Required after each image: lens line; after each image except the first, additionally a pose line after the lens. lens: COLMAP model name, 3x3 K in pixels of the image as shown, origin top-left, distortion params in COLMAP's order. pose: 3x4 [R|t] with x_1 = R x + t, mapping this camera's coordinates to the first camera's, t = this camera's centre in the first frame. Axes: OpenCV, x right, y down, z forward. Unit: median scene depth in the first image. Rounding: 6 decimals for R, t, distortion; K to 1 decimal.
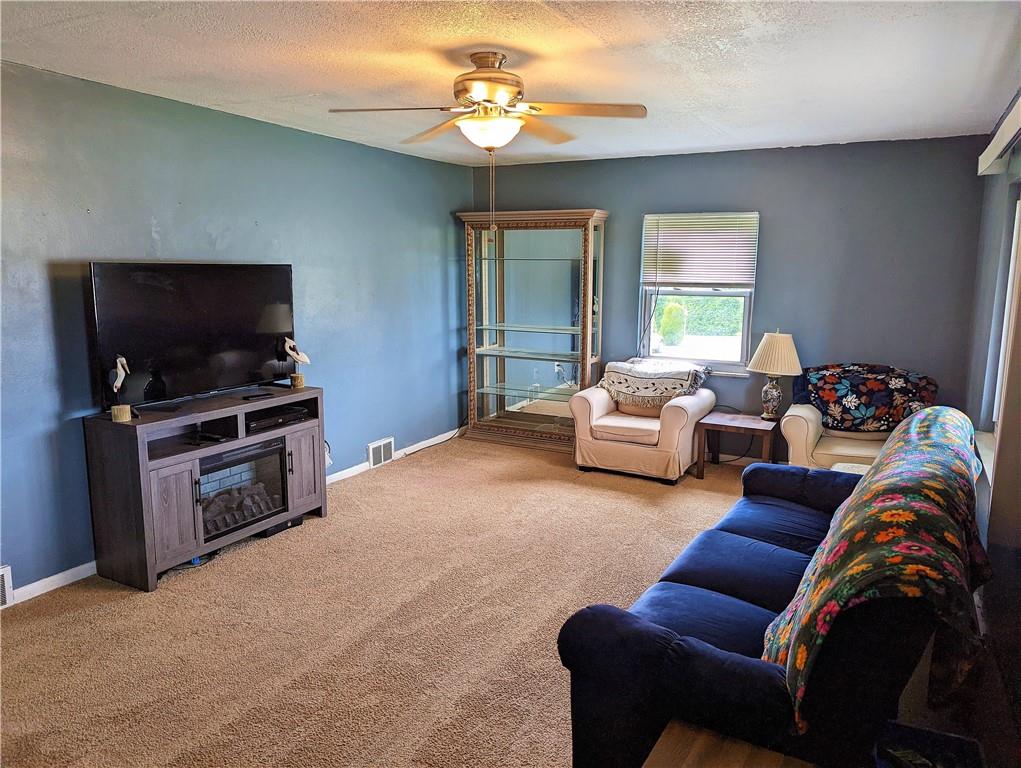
lens RADIAL K [[709.4, 0, 515.2], [0, 709.4, 385.9], [0, 0, 1]] dist [0.066111, 0.001261]
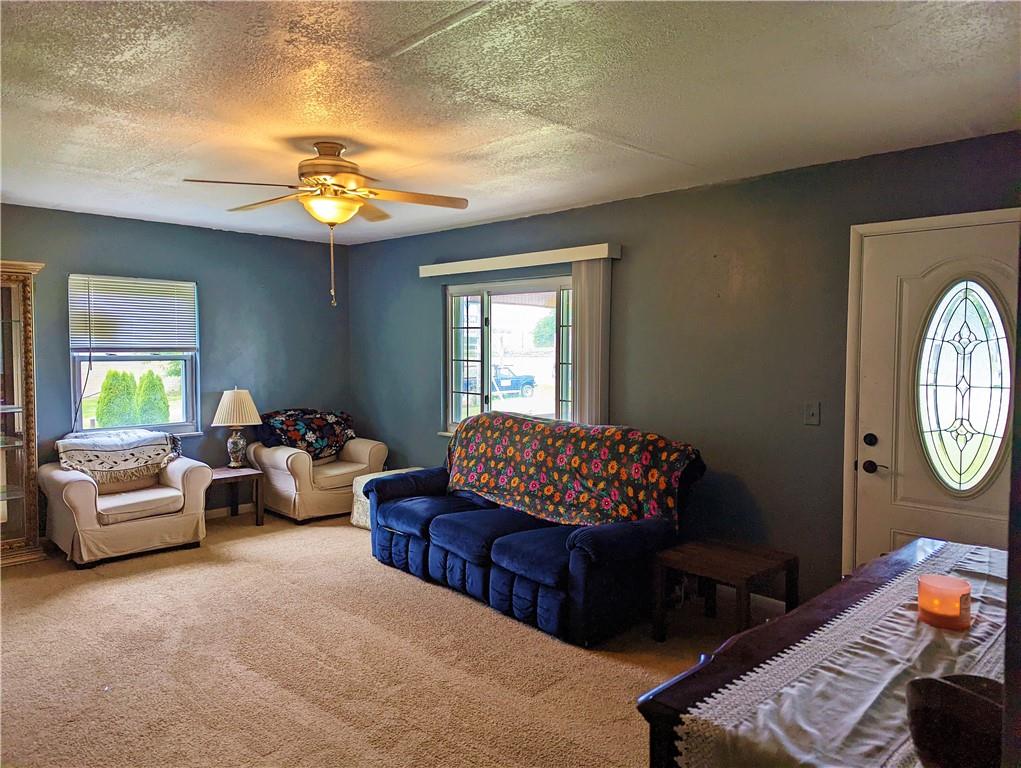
lens RADIAL K [[709.4, 0, 515.6], [0, 709.4, 377.8], [0, 0, 1]] dist [0.066111, 0.001261]
pose [[0.334839, -0.059510, 0.940394, -0.558137], [0.157729, 0.987462, 0.006327, -0.030522], [-0.928980, 0.146209, 0.340028, 0.204888]]
